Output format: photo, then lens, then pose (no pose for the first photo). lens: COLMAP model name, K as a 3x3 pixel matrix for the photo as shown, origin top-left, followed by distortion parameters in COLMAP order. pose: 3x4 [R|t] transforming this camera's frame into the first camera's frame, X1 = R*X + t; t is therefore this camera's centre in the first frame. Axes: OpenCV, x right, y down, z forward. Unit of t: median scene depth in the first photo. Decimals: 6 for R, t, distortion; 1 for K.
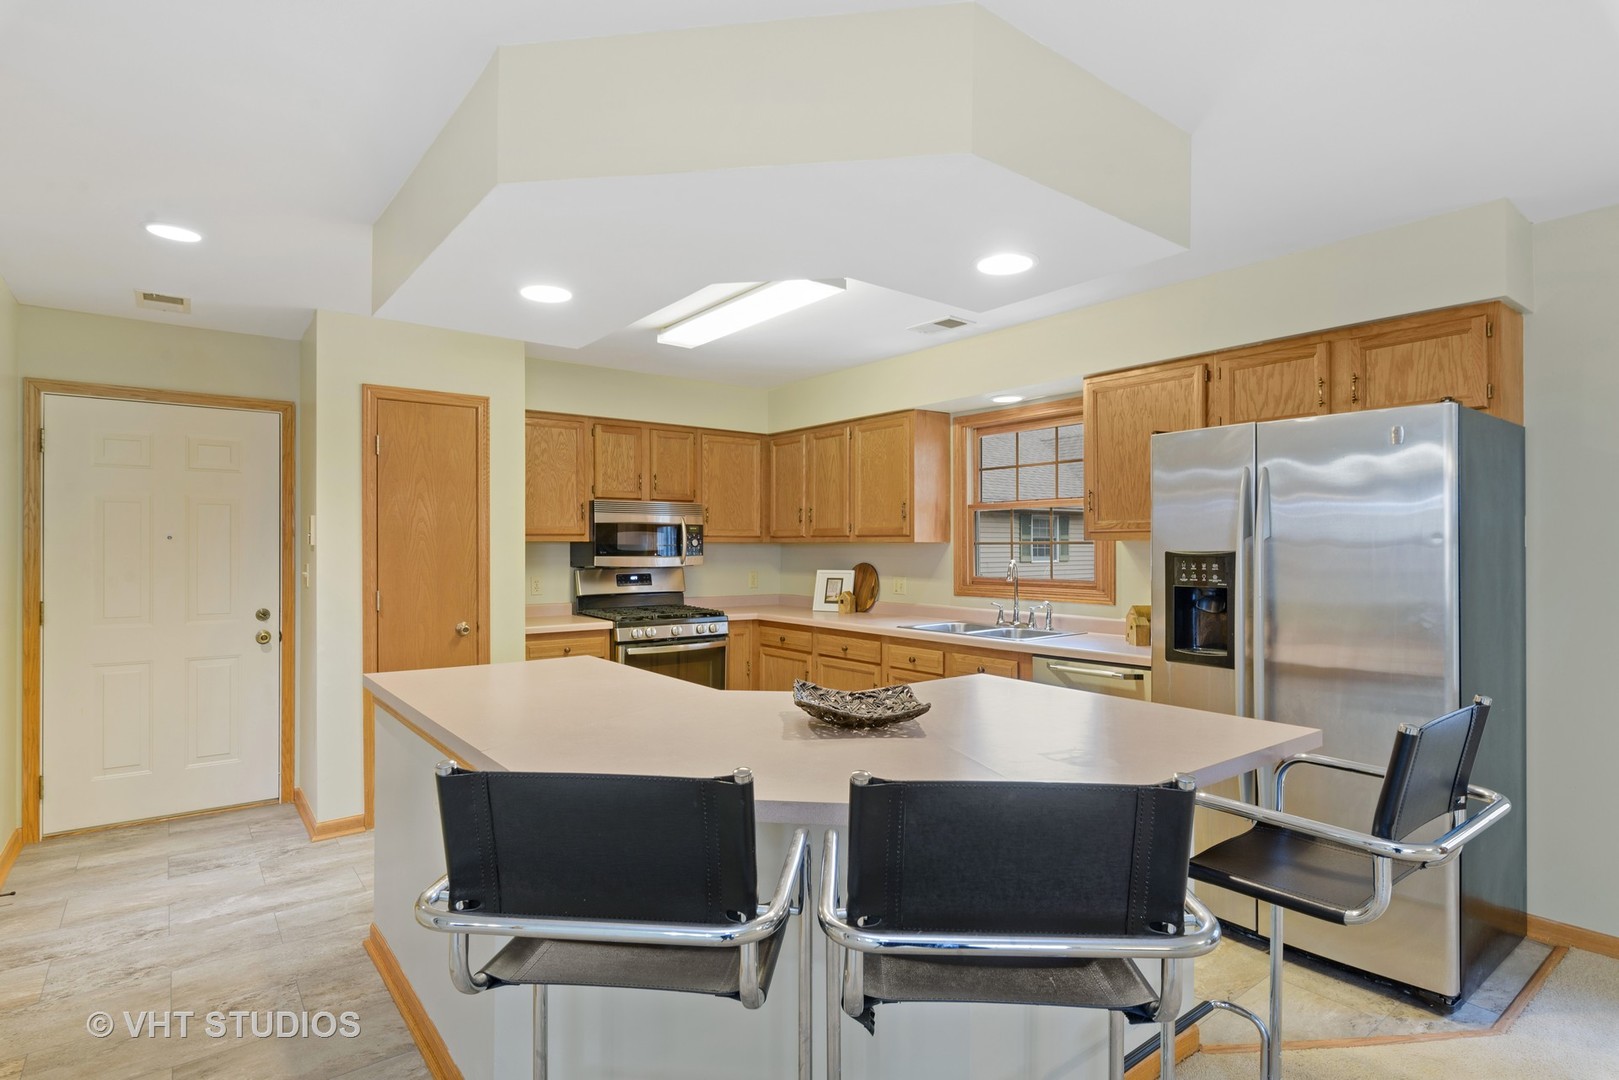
lens RADIAL K [[826.1, 0, 814.7], [0, 826.1, 549.1], [0, 0, 1]] dist [0.019234, 0.000523]
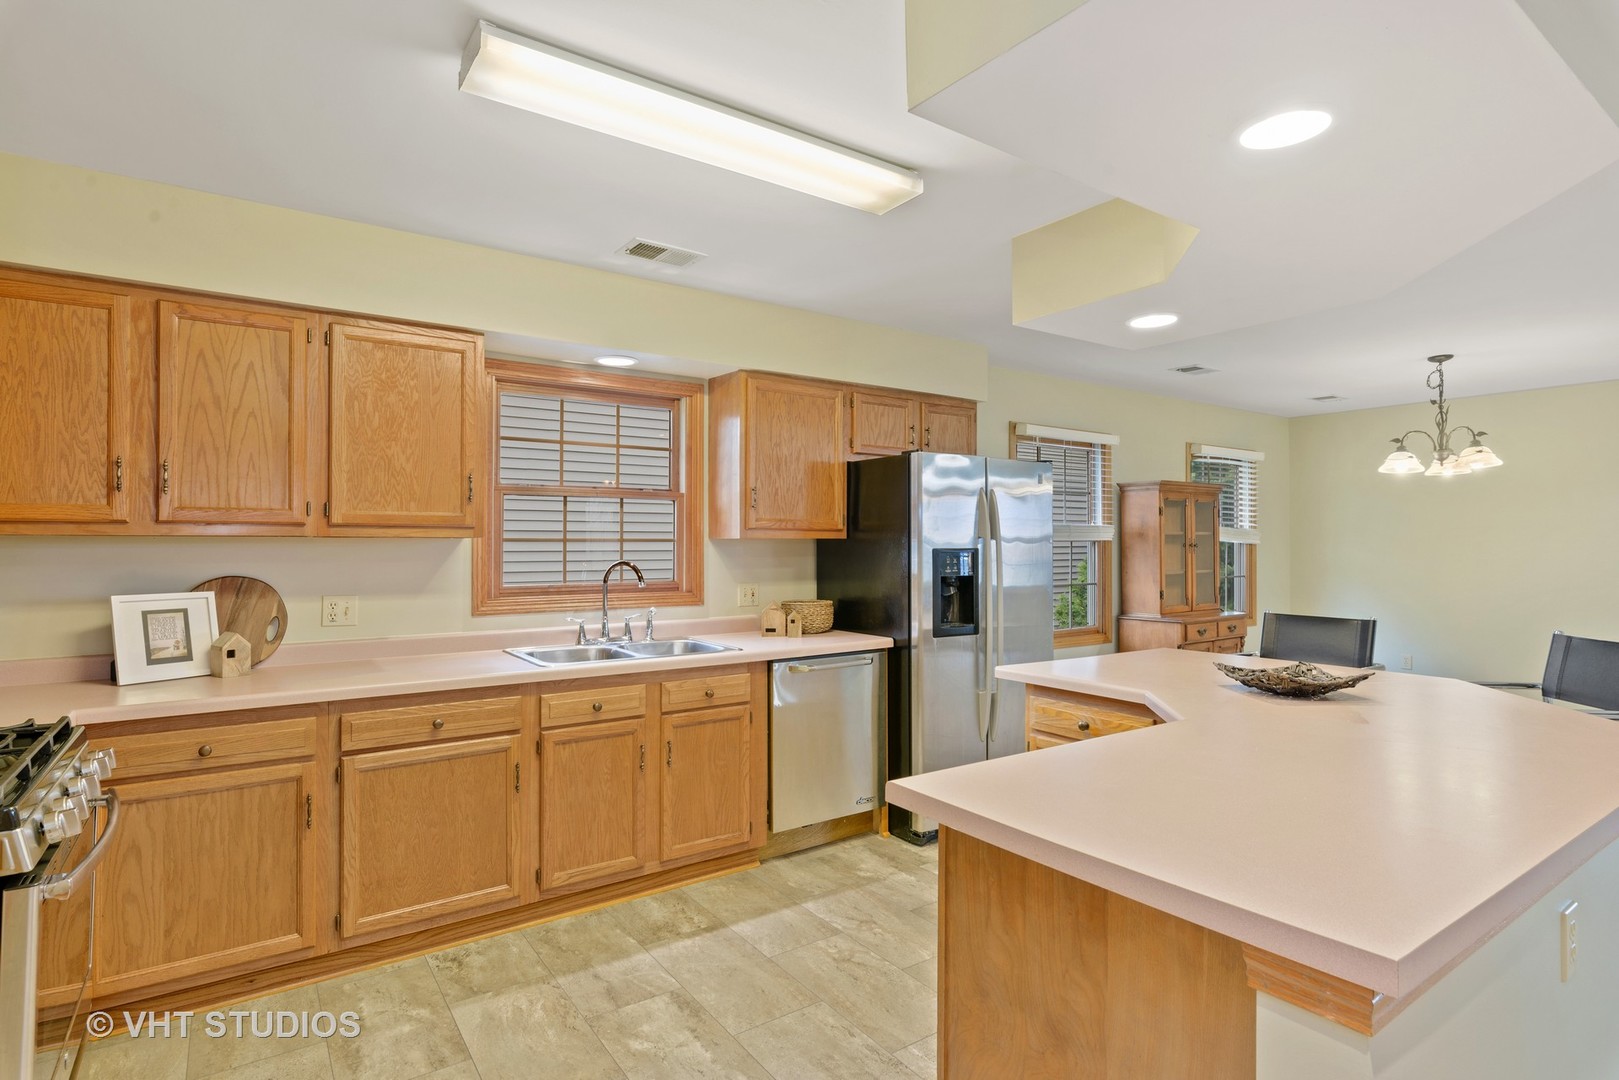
lens RADIAL K [[826.1, 0, 812.2], [0, 826.1, 530.0], [0, 0, 1]] dist [0.019234, 0.000523]
pose [[0.062633, 0.013075, 0.997951, -0.525602], [0.000099, 0.999914, -0.013107, -0.006215], [-0.998037, 0.000920, 0.062626, 0.711851]]
